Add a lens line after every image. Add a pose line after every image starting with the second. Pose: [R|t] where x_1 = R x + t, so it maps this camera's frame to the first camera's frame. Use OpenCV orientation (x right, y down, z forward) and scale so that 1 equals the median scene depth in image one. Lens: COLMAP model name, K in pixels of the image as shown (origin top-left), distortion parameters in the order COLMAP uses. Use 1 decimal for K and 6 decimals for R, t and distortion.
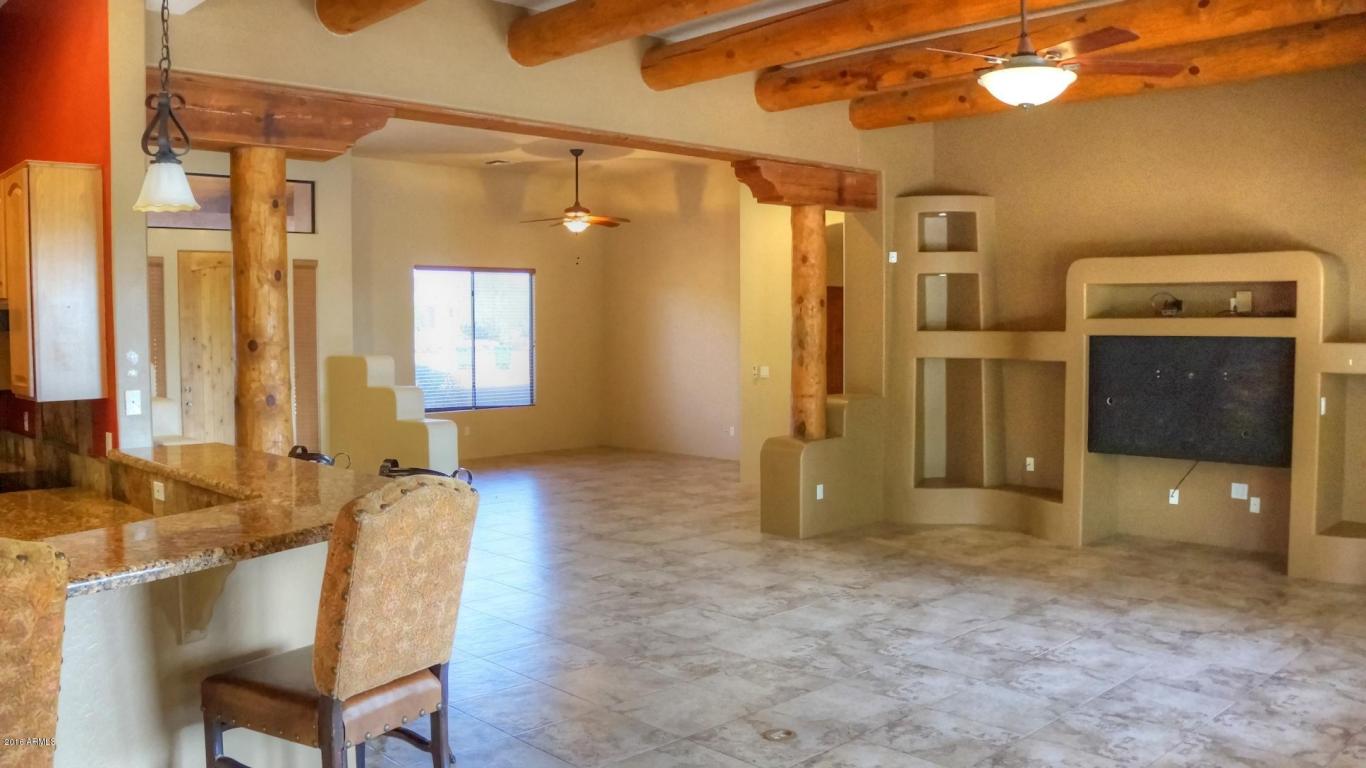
lens RADIAL K [[1095.0, 0, 682.3], [0, 1095.0, 382.9], [0, 0, 1]] dist [-0.010188, -0.001683]
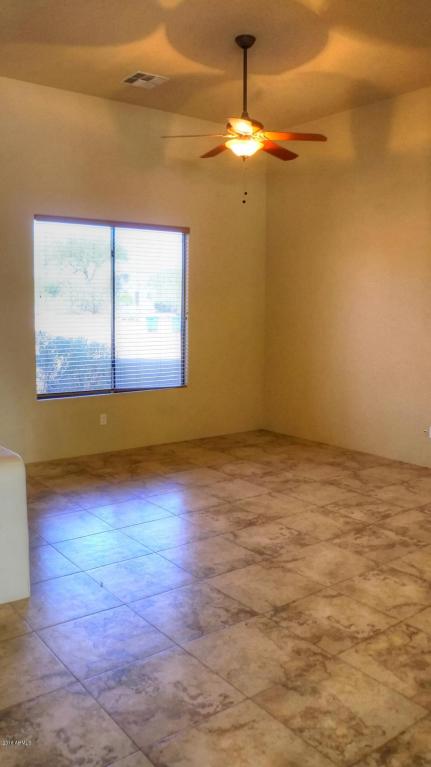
lens RADIAL K [[614.8, 0, 216.8], [0, 614.8, 382.5], [0, 0, 1]] dist [-0.010188, -0.001683]
pose [[0.993978, 0.021527, -0.107441, -0.060573], [-0.012759, 0.996580, 0.081639, -0.022831], [0.108831, -0.079777, 0.990854, 0.538277]]
